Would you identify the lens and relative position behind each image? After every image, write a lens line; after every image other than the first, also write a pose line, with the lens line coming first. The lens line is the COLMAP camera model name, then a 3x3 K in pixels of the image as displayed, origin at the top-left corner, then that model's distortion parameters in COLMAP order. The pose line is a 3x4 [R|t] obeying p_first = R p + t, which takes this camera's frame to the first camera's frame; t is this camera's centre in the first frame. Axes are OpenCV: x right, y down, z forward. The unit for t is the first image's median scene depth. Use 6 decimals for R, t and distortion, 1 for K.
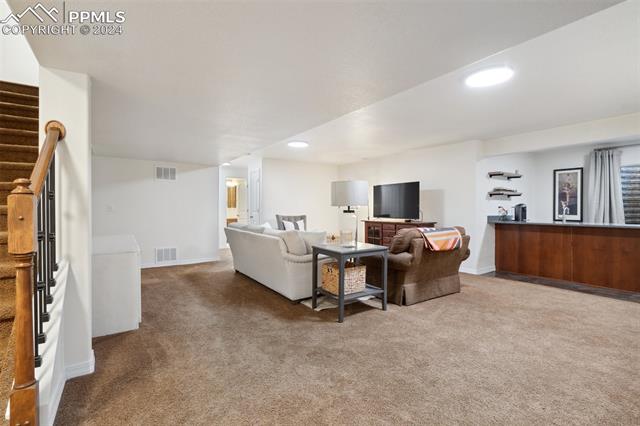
lens RADIAL K [[292.1, 0, 323.1], [0, 292.1, 214.1], [0, 0, 1]] dist [0.002881, 0.000653]
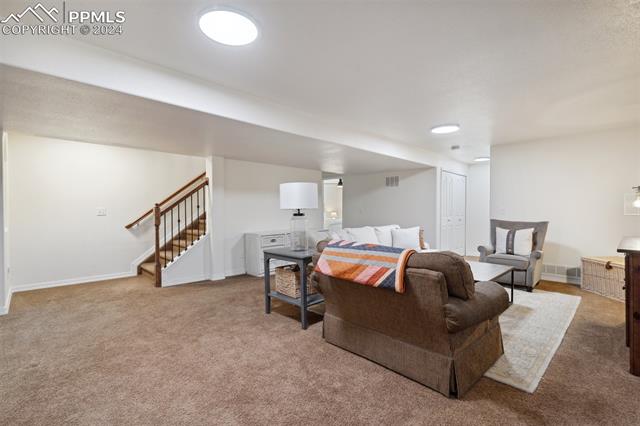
lens RADIAL K [[292.1, 0, 314.7], [0, 292.1, 207.9], [0, 0, 1]] dist [0.002881, 0.000653]
pose [[0.202584, -0.006397, -0.979244, 0.613609], [-0.018493, 0.999775, -0.010356, -0.013546], [0.979090, 0.020207, 0.202420, 0.483602]]
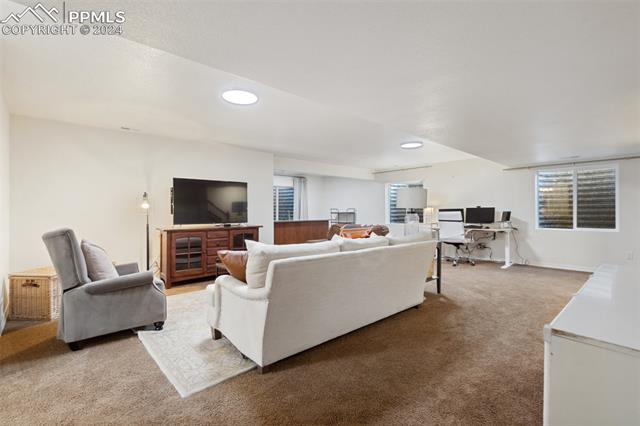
lens RADIAL K [[292.1, 0, 322.8], [0, 292.1, 212.6], [0, 0, 1]] dist [0.002881, 0.000653]
pose [[-0.168609, -0.004457, 0.985673, -0.643012], [0.024115, 0.999672, 0.008645, -0.015945], [-0.985388, 0.025227, -0.168446, 0.910558]]
